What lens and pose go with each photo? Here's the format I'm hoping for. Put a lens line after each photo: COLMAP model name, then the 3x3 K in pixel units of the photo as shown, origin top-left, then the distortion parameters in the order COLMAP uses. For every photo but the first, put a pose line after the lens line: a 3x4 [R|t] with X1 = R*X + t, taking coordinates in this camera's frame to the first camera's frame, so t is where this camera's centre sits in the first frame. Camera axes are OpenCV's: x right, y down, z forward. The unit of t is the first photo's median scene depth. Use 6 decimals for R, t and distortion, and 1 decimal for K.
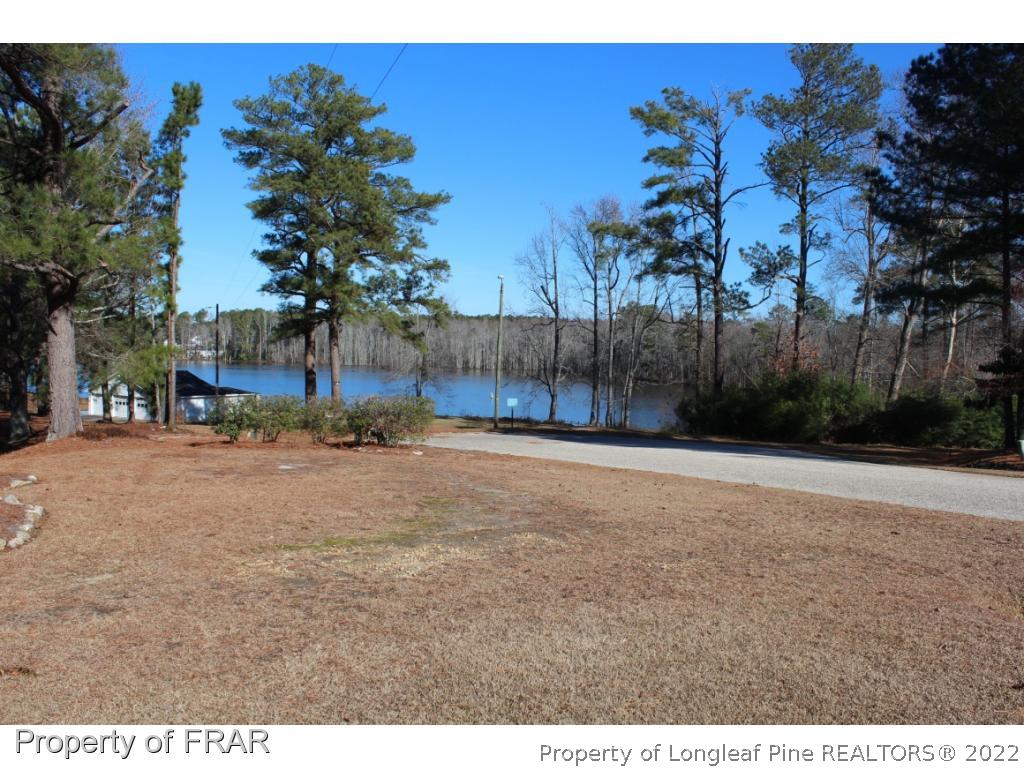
lens RADIAL K [[844.4, 0, 512.0], [0, 844.4, 384.0], [0, 0, 1]] dist [-0.214320, 0.202643]
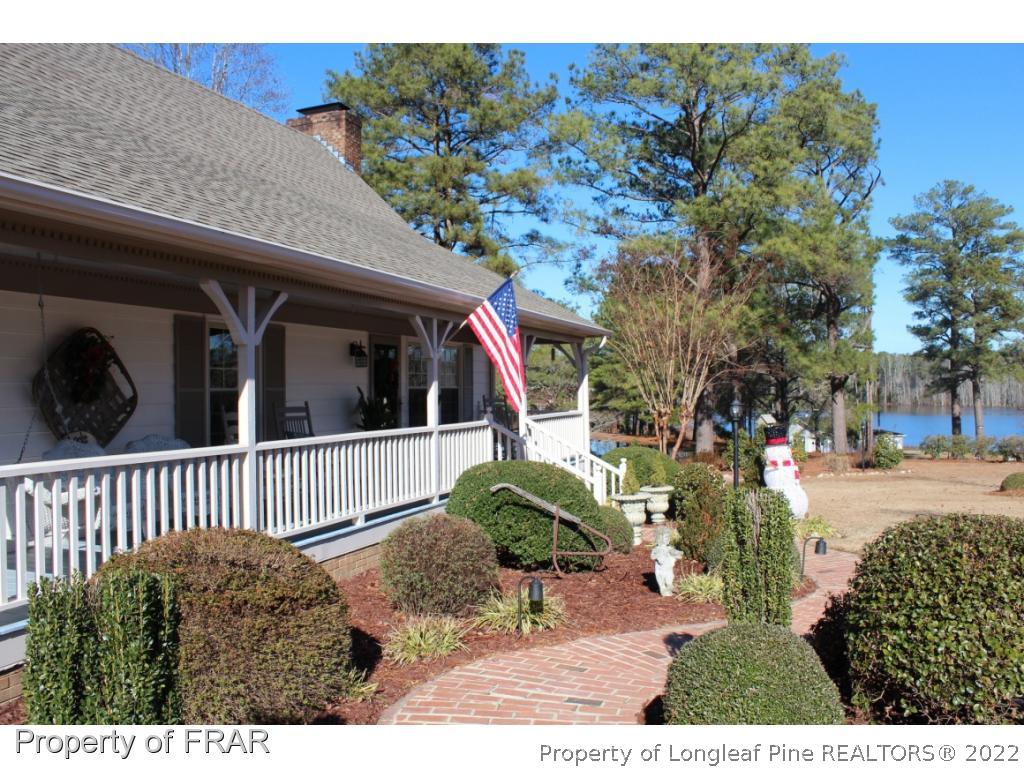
lens RADIAL K [[844.4, 0, 512.0], [0, 844.4, 384.0], [0, 0, 1]] dist [-0.214320, 0.202643]
pose [[0.753402, -0.028451, -0.656944, 0.065595], [-0.004755, 0.998802, -0.048709, -0.003019], [0.657543, 0.039821, 0.752364, -0.426191]]
